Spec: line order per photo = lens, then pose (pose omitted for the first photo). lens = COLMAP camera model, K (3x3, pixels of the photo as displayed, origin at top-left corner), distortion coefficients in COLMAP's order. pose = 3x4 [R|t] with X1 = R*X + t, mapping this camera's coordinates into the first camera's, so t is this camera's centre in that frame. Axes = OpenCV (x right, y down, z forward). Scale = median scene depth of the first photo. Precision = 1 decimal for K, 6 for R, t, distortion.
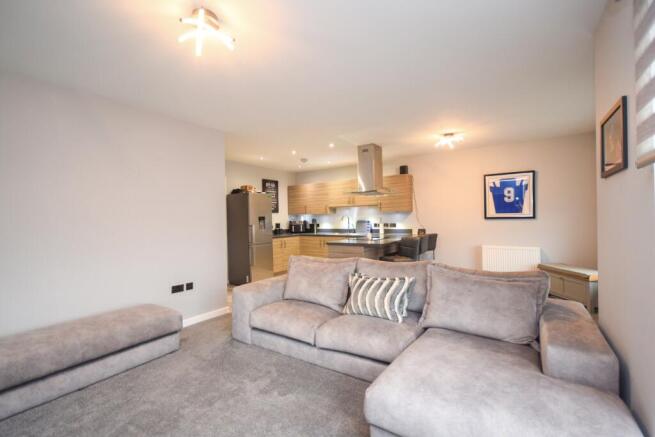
lens RADIAL K [[288.0, 0, 326.7], [0, 288.0, 219.5], [0, 0, 1]] dist [-0.003899, -0.000445]
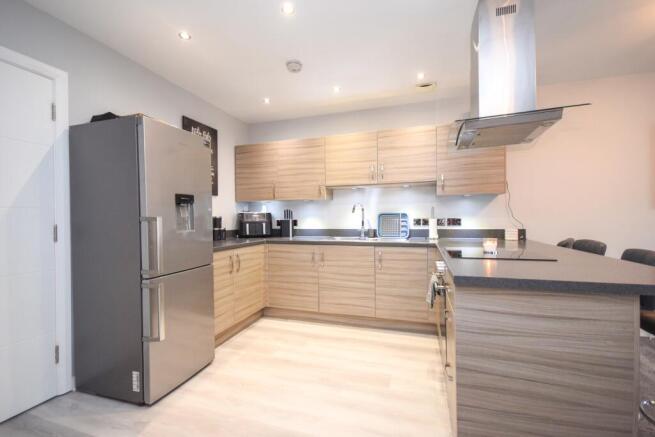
lens RADIAL K [[288.0, 0, 328.7], [0, 288.0, 217.7], [0, 0, 1]] dist [-0.003899, -0.000445]
pose [[0.957923, 0.013960, 0.286685, -0.131739], [-0.009325, 0.999803, -0.017526, 0.021189], [-0.286873, 0.014116, 0.957864, 0.508412]]
